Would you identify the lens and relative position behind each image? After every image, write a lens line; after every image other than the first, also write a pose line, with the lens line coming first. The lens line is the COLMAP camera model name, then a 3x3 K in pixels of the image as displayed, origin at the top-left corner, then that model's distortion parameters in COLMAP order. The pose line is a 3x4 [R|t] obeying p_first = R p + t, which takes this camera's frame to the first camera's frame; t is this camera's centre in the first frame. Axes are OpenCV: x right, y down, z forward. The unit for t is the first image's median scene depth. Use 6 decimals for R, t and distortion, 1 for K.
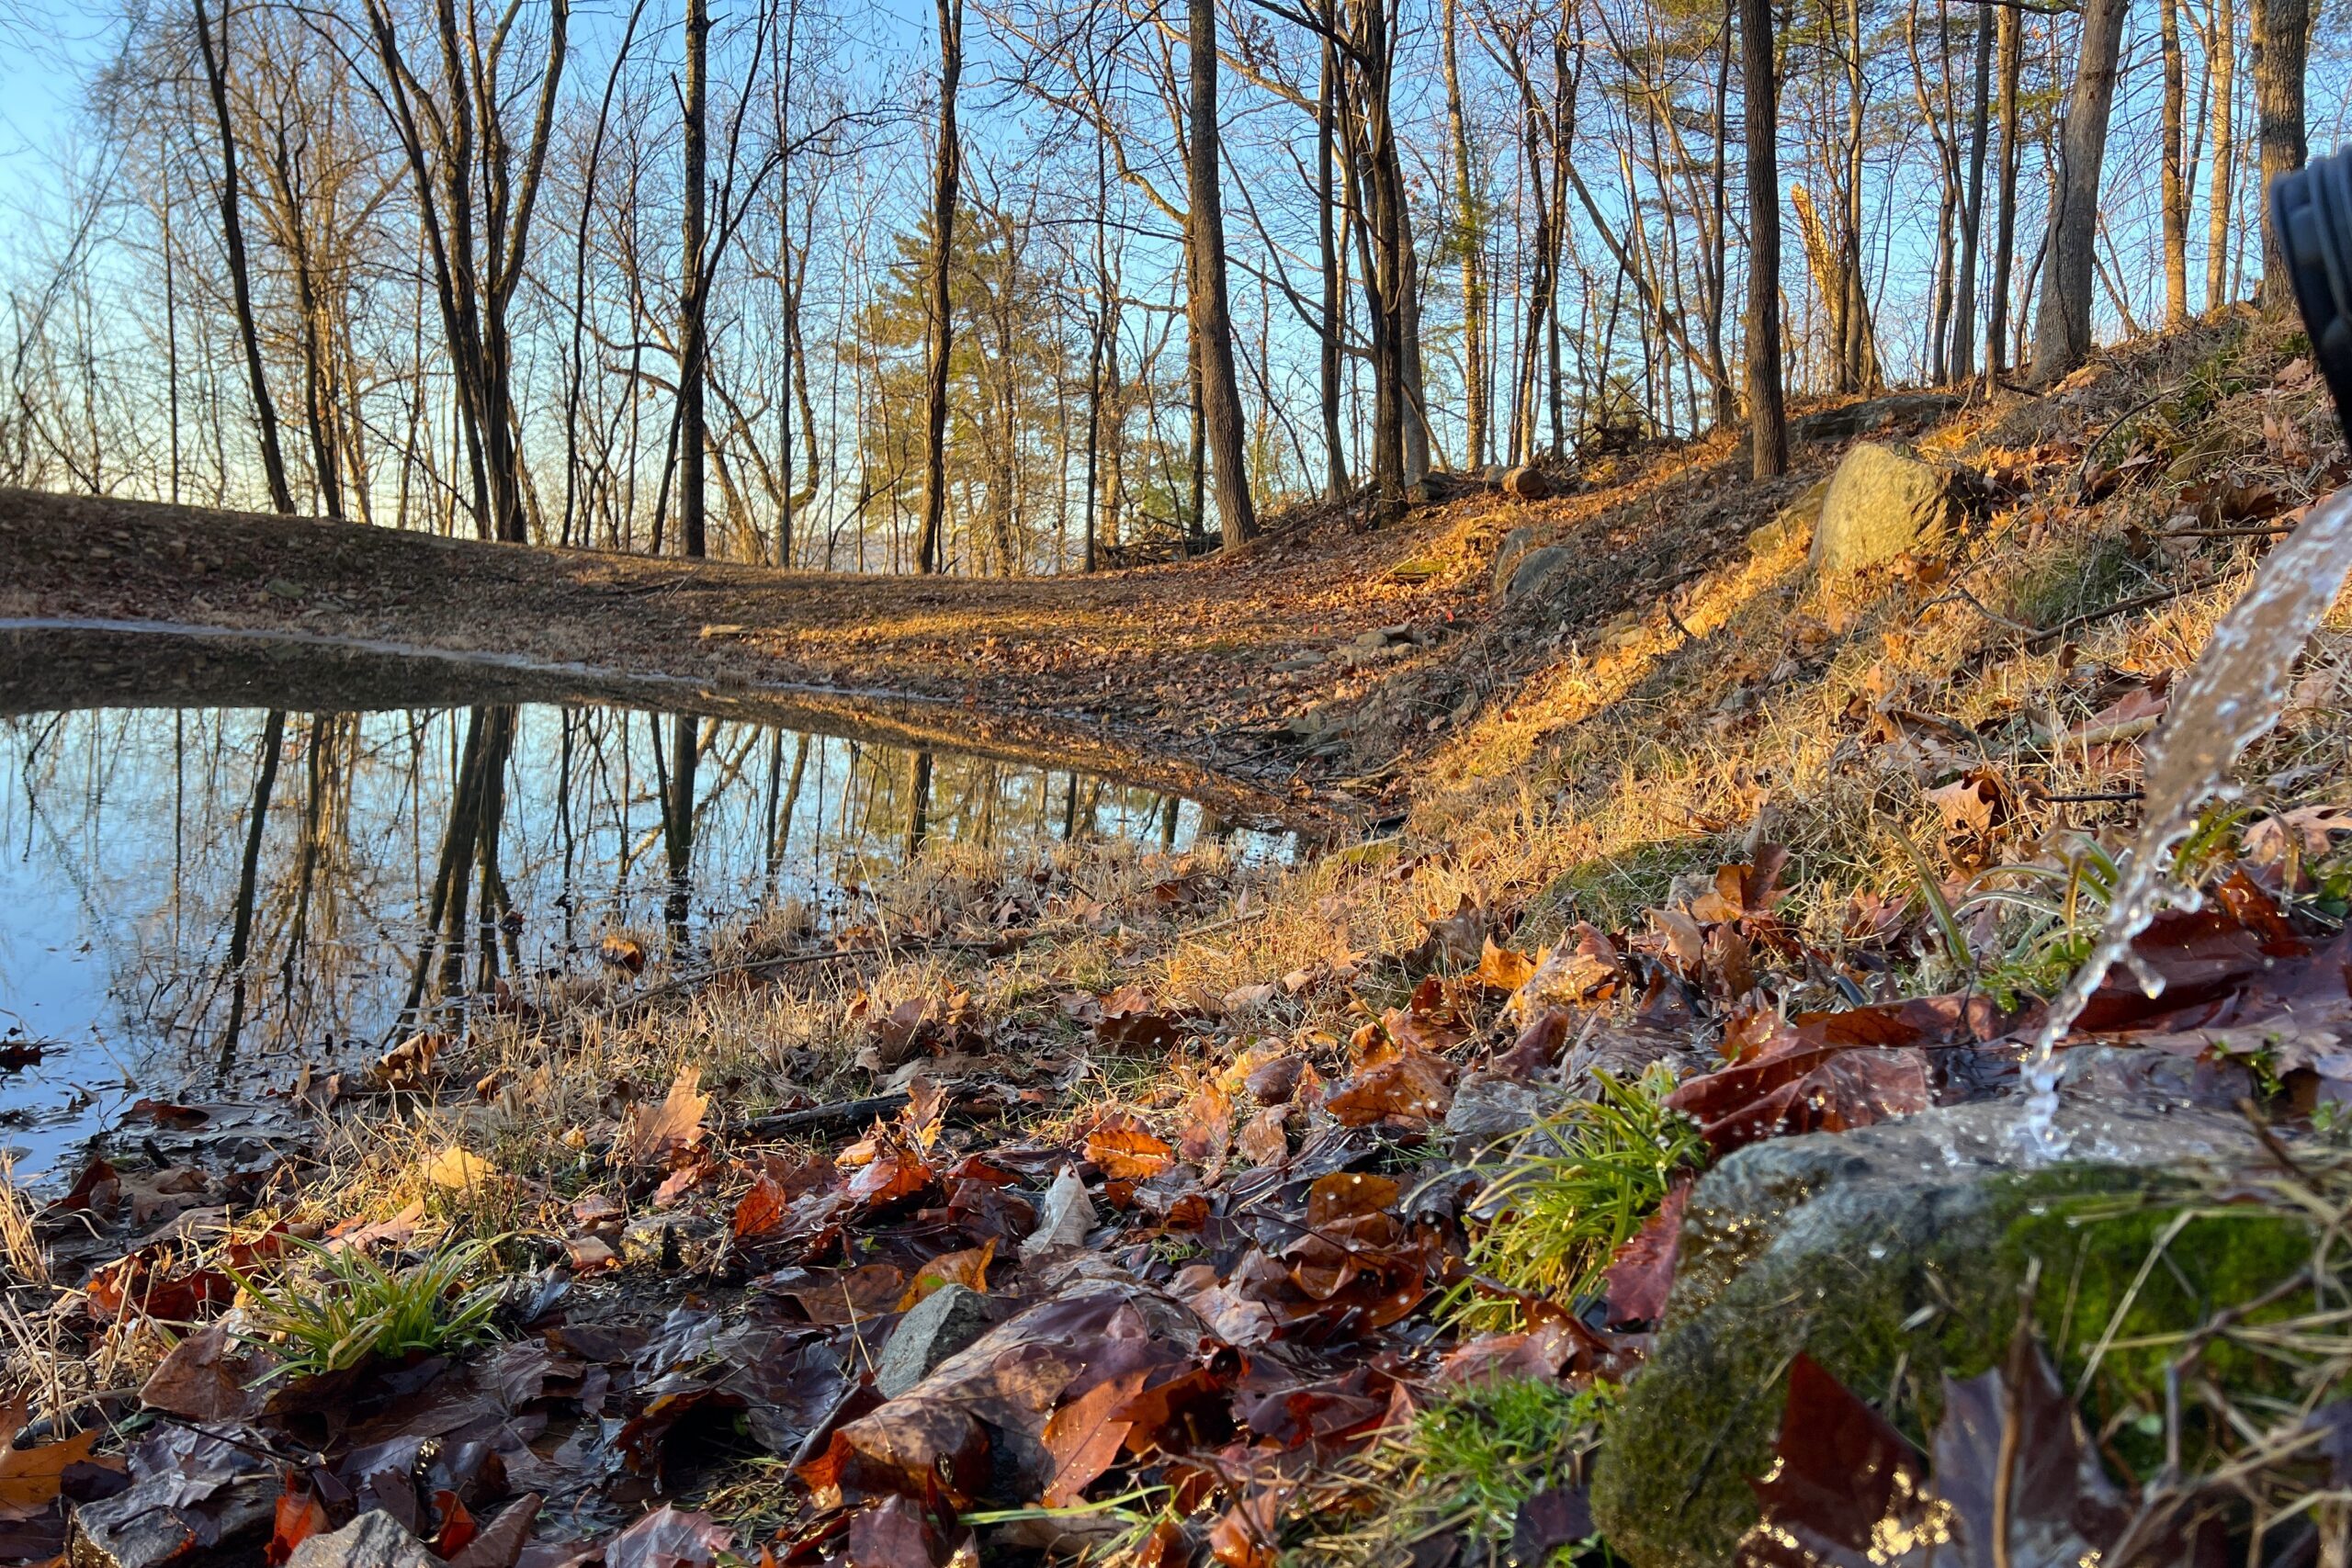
lens RADIAL K [[1775.0, 0, 1183.4], [0, 1775.0, 786.6], [0, 0, 1]] dist [0.007537, 0.003317]
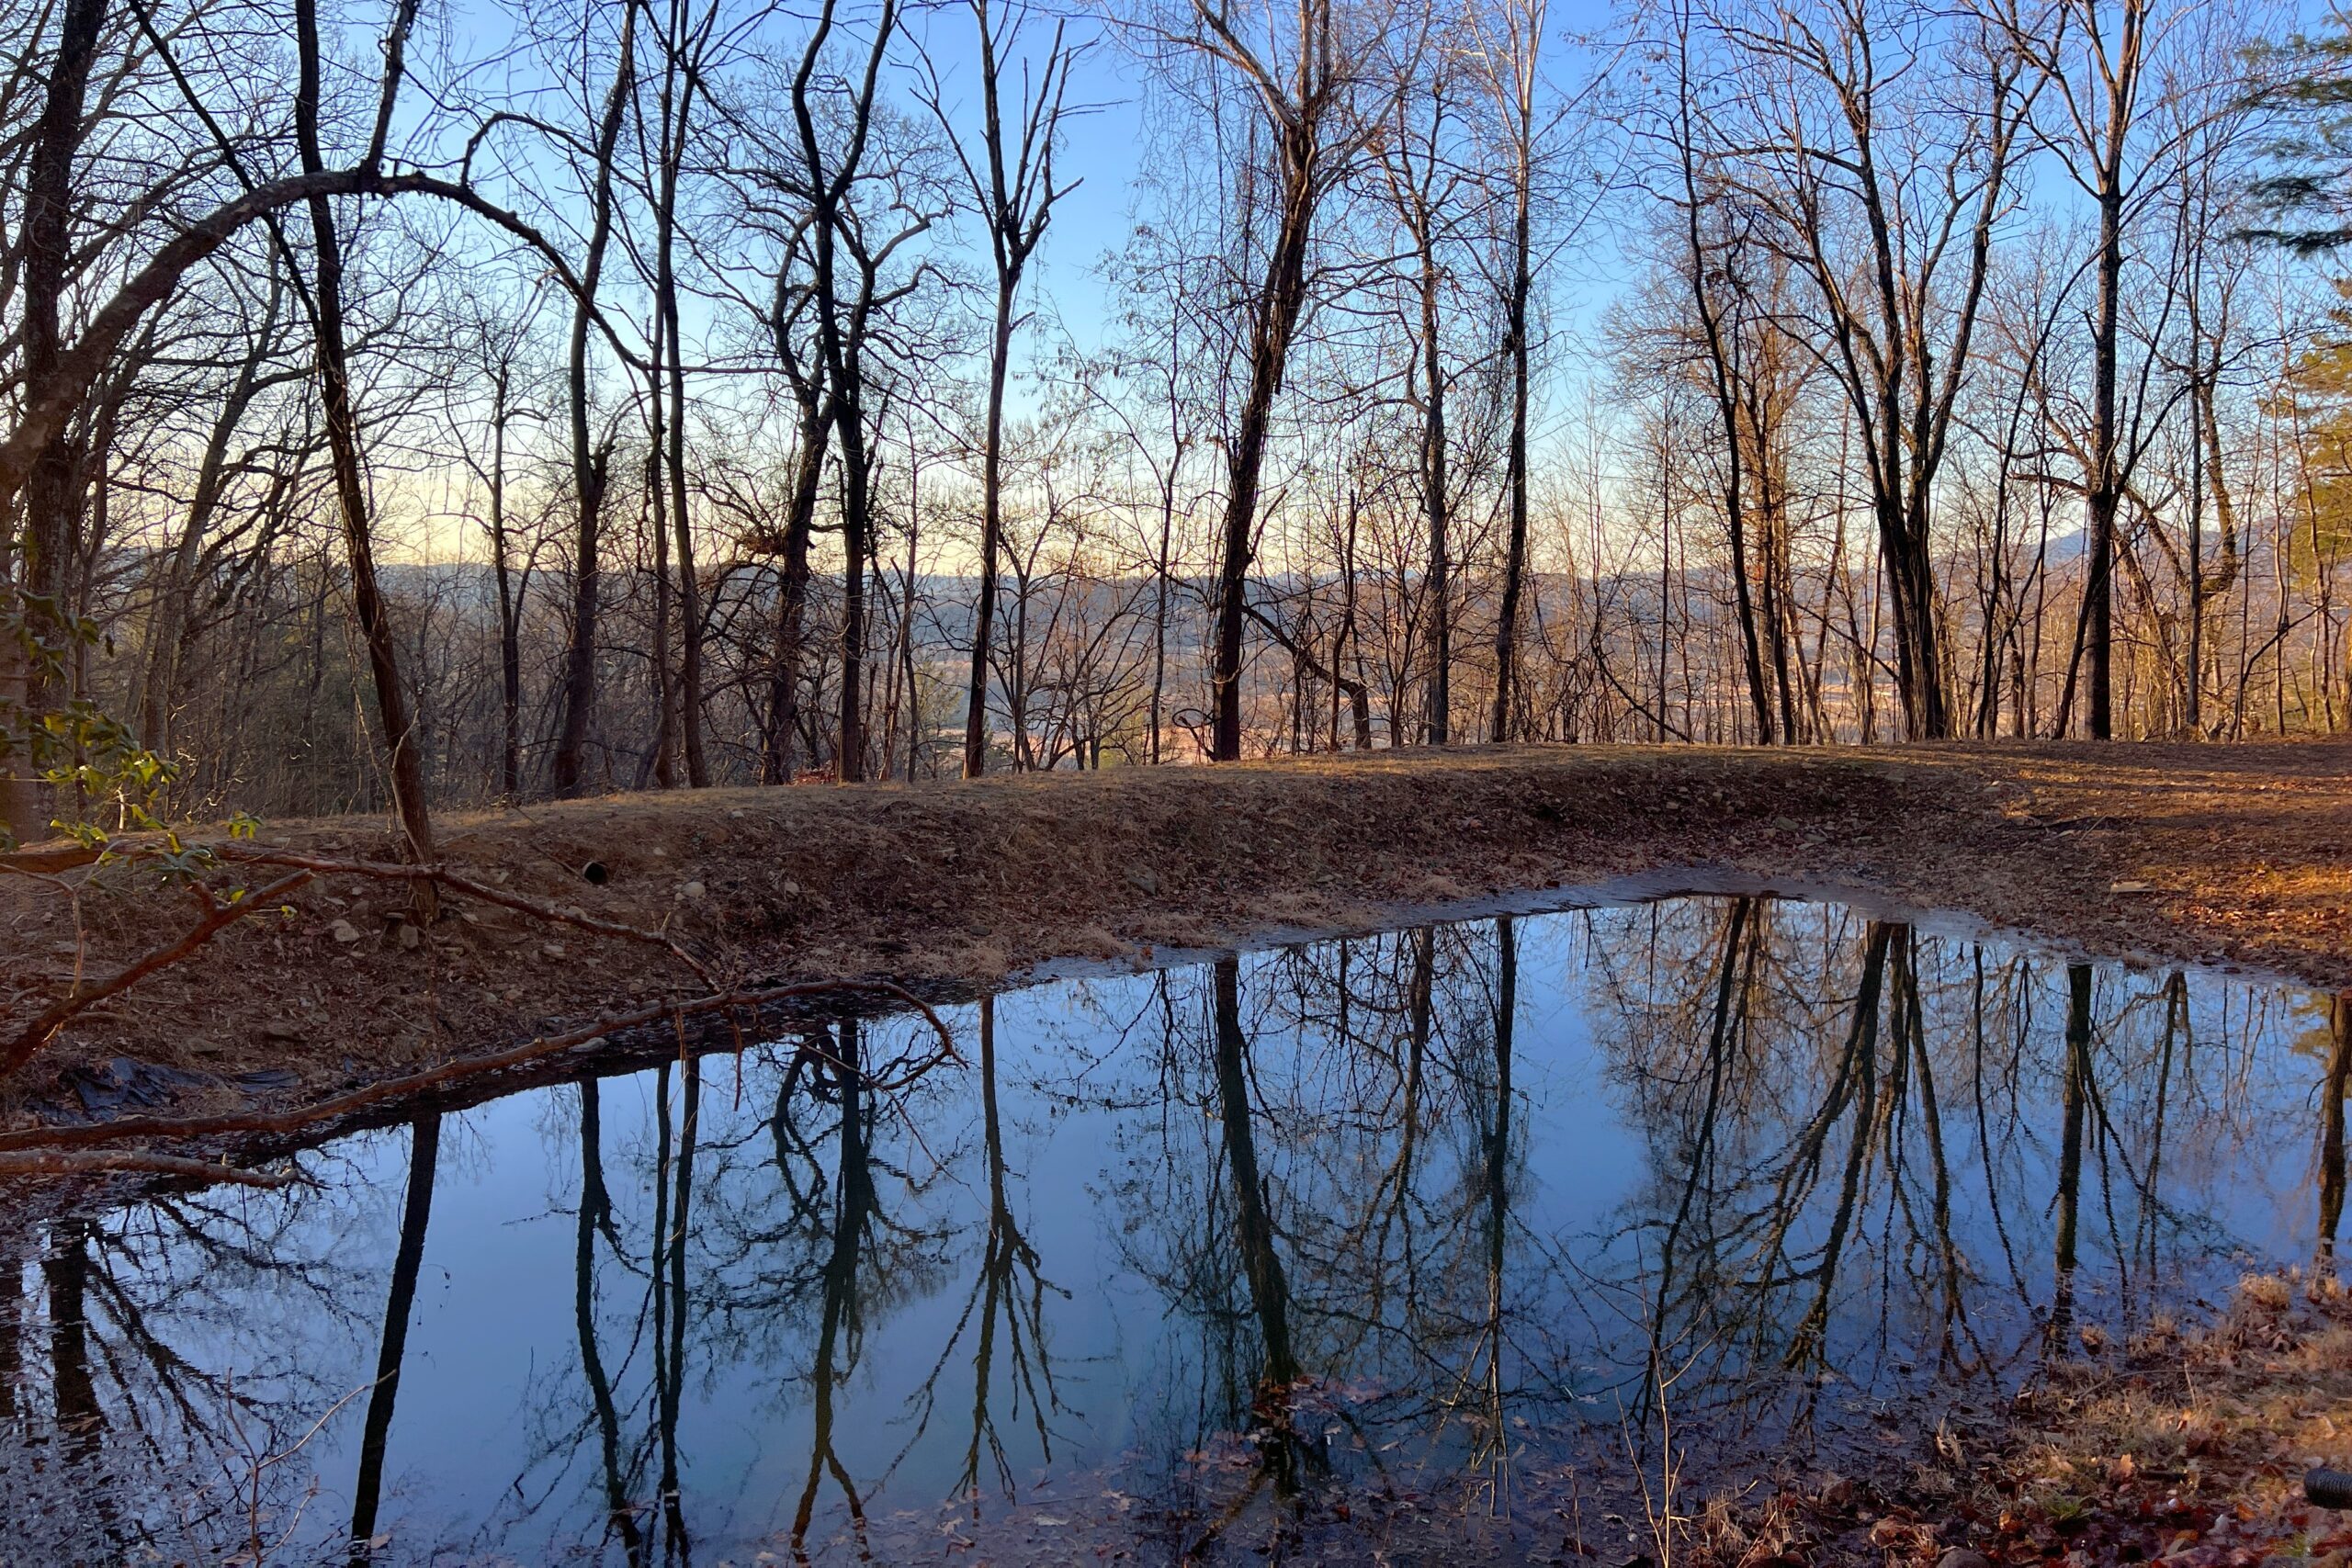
lens RADIAL K [[1775.0, 0, 1184.0], [0, 1775.0, 777.6], [0, 0, 1]] dist [0.007537, 0.003317]
pose [[0.736840, 0.001393, -0.676066, 0.061546], [-0.006257, 0.999969, -0.004760, -0.094703], [0.676038, 0.007738, 0.736826, -0.241573]]
